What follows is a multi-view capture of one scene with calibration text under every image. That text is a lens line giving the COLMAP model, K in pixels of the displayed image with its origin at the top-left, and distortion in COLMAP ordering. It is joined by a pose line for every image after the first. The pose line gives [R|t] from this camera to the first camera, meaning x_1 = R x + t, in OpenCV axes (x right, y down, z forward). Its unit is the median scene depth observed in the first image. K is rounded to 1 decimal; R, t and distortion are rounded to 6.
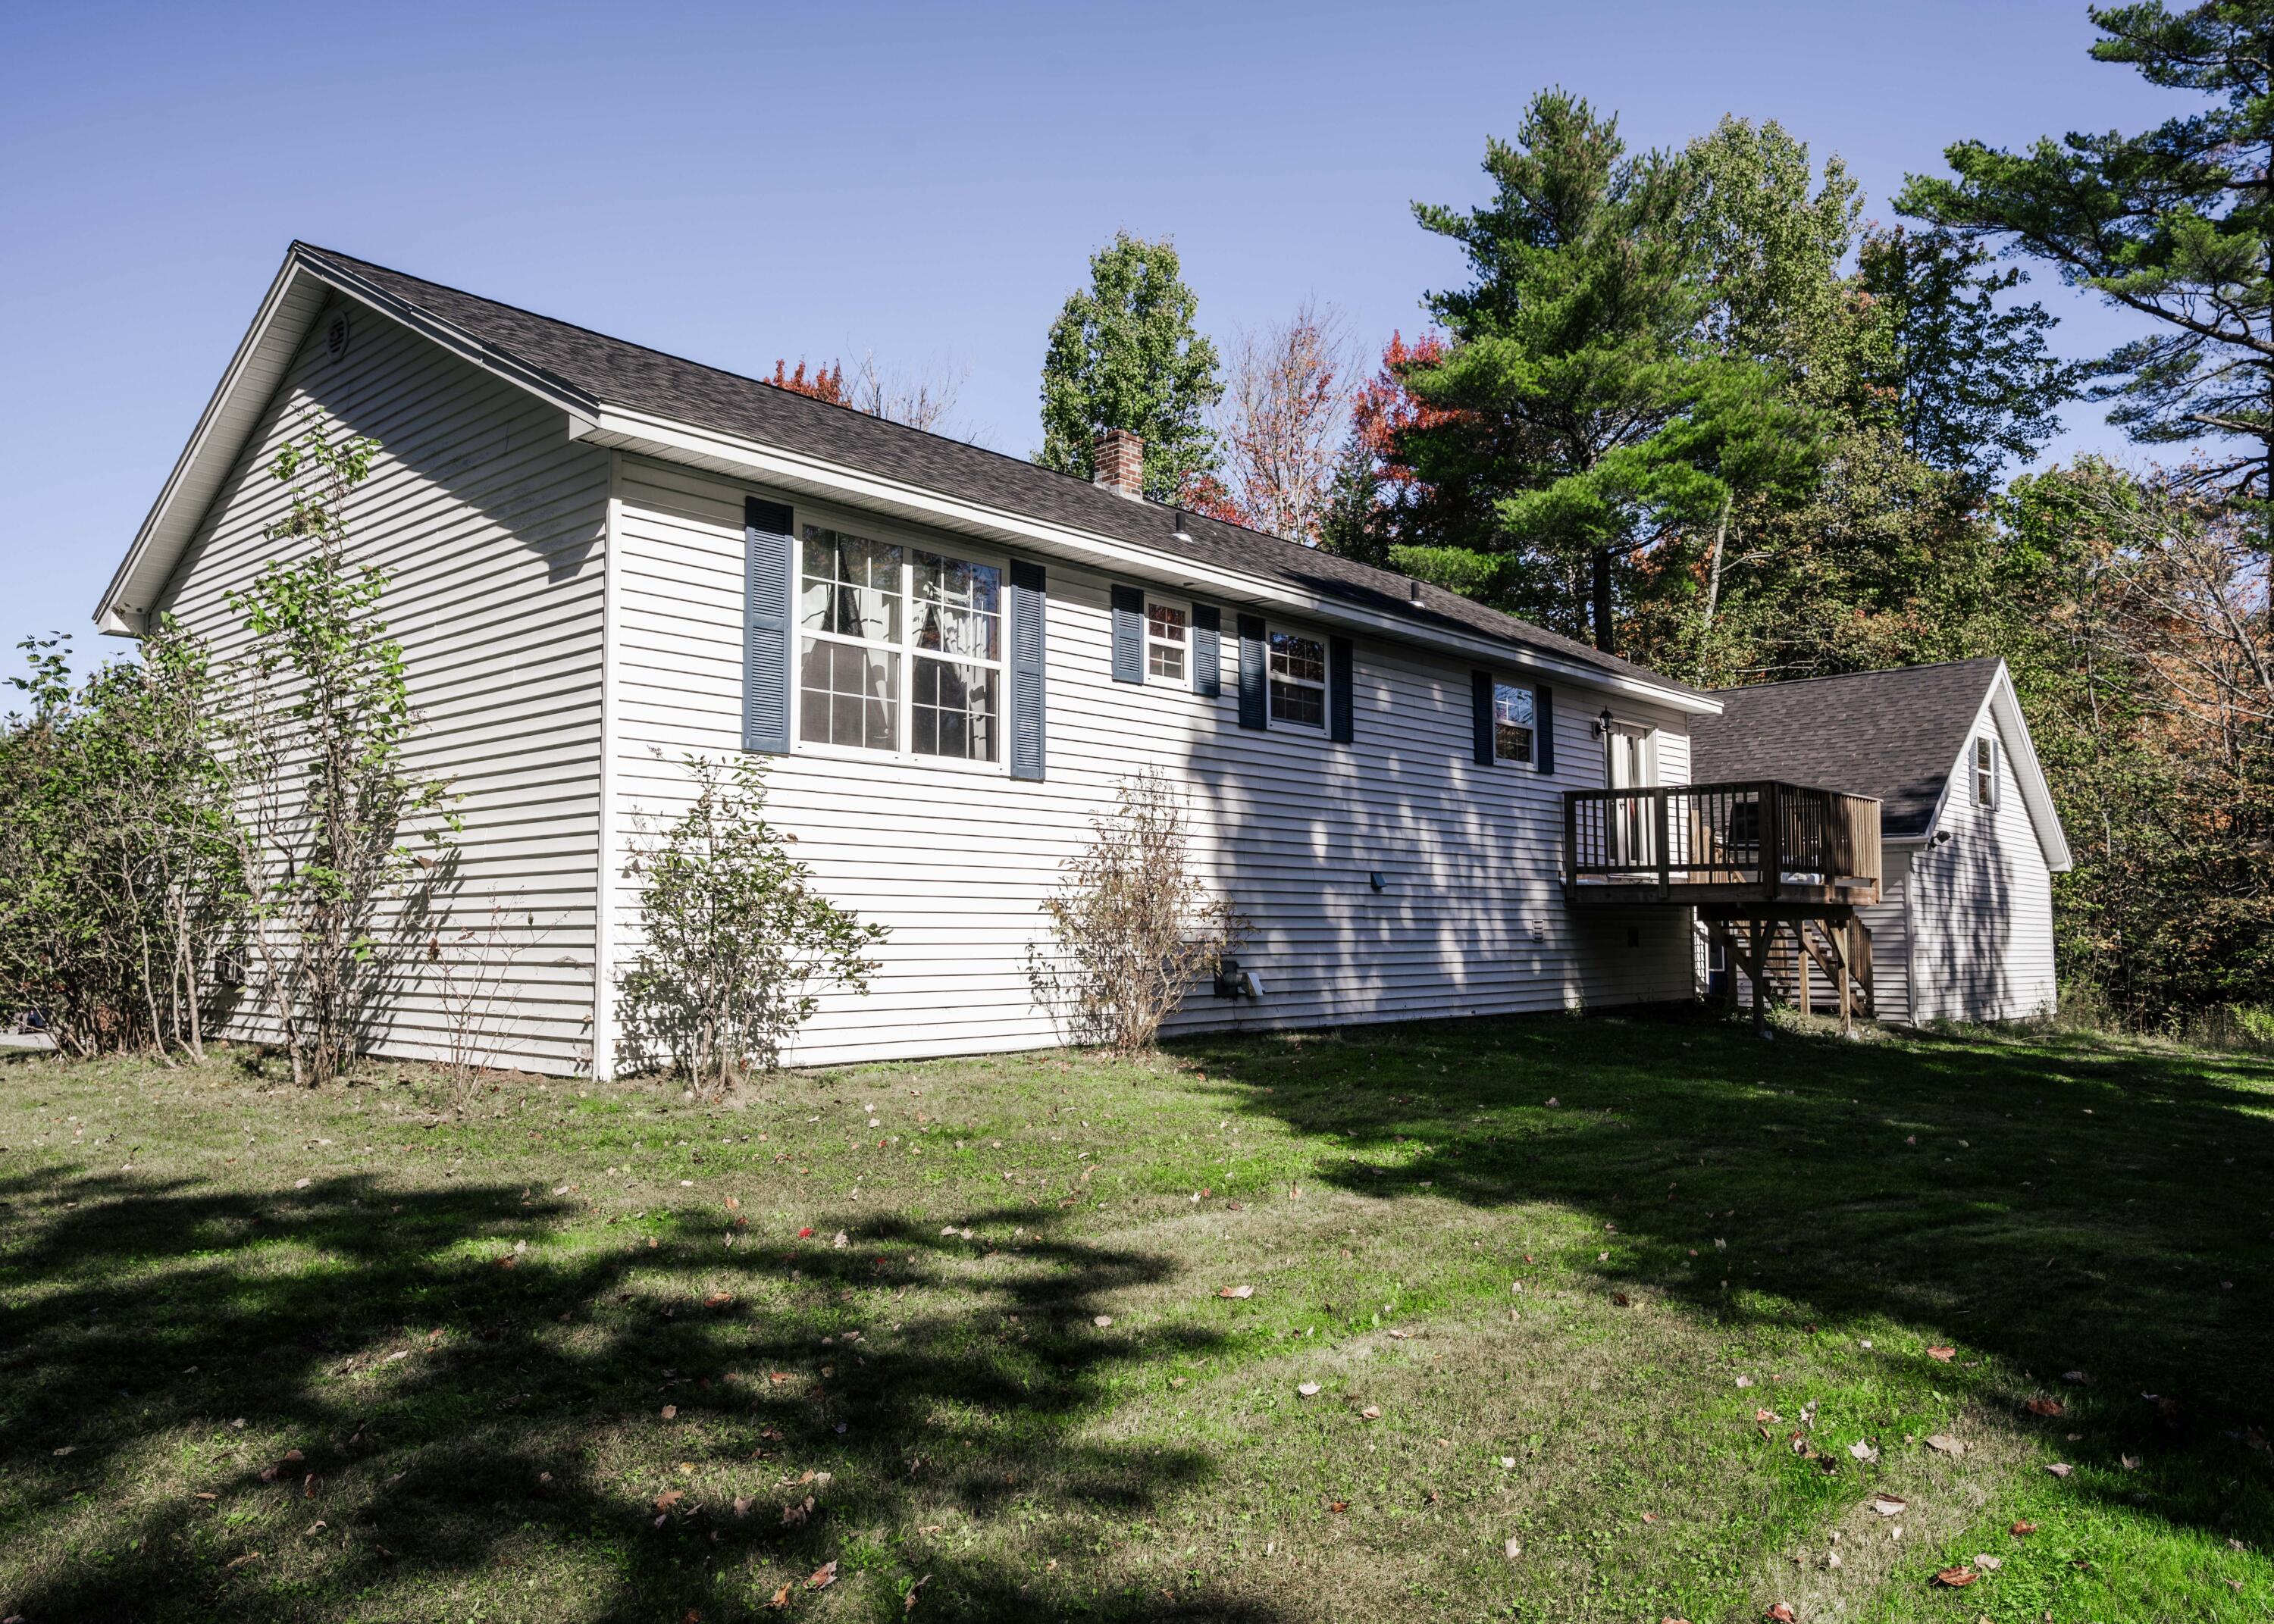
lens RADIAL K [[1598.0, 0, 1137.3], [0, 1598.0, 813.6], [0, 0, 1]] dist [-0.000101, -0.000089]
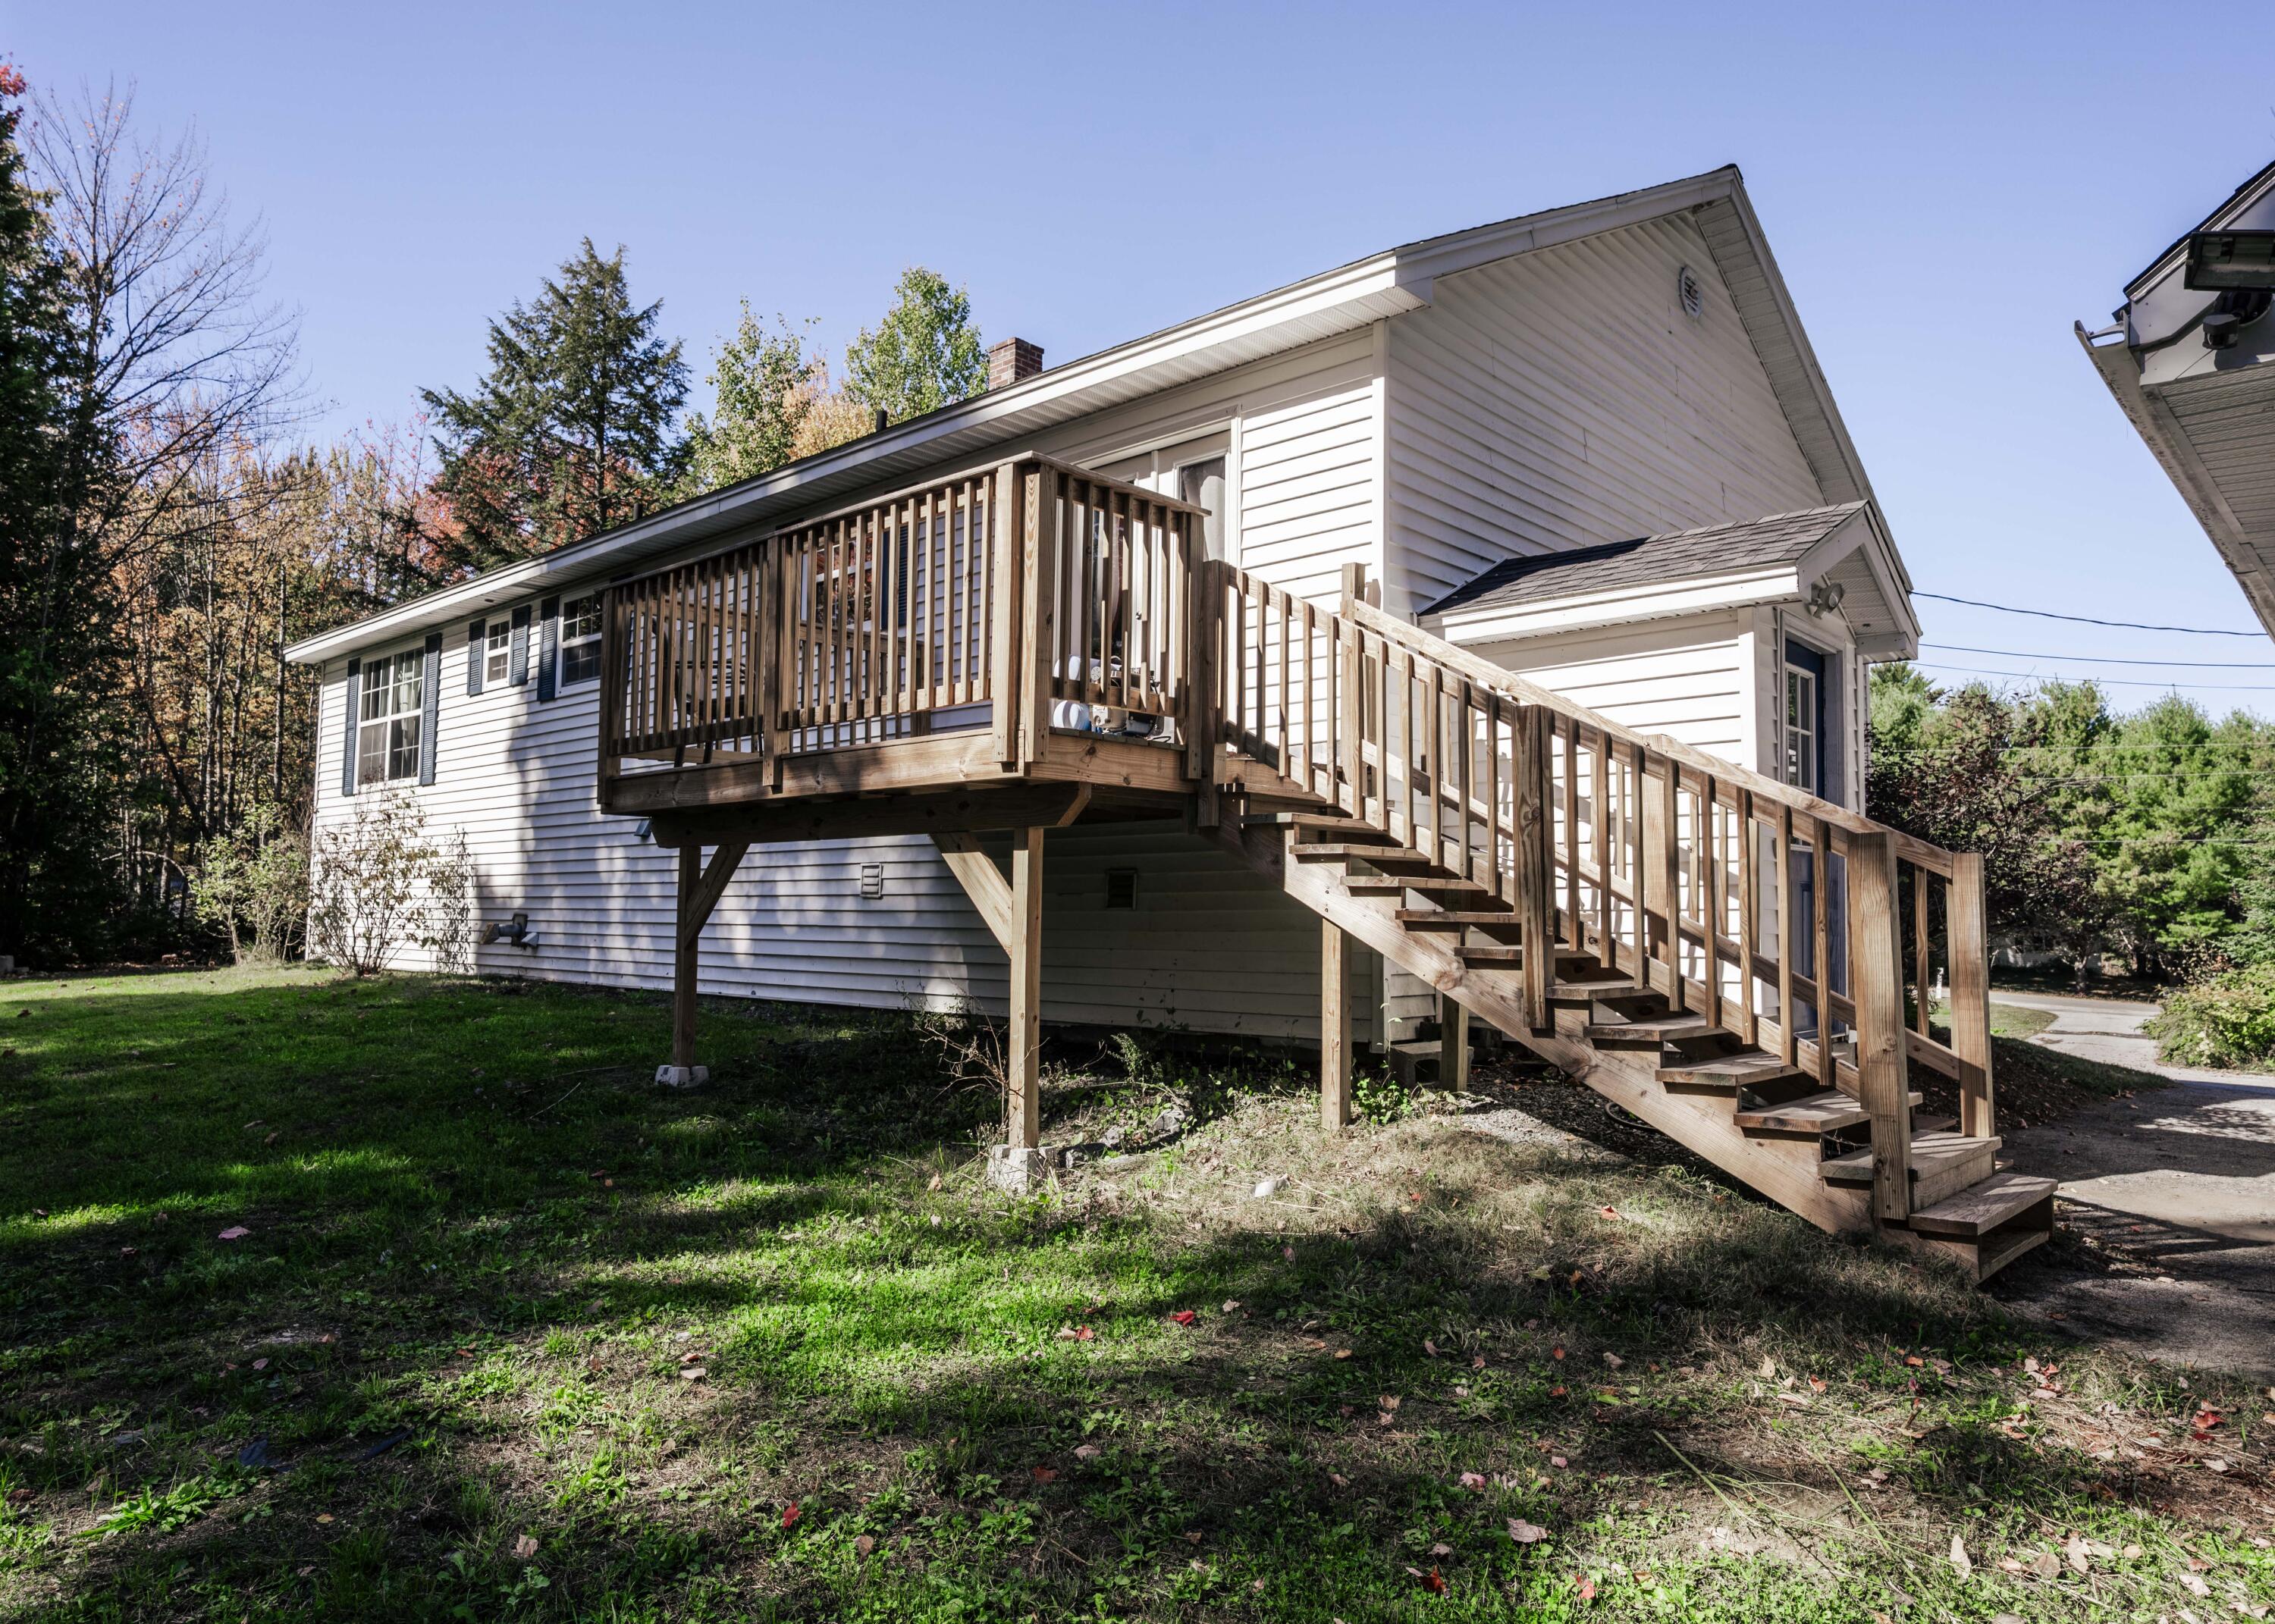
lens RADIAL K [[1442.8, 0, 1137.6], [0, 1442.8, 812.9], [0, 0, 1]] dist [-0.000941, -0.000062]
pose [[-0.010622, -0.077261, -0.996954, 0.990409], [0.061141, 0.995095, -0.077768, 0.117476], [0.998073, -0.061781, -0.005846, 1.336167]]
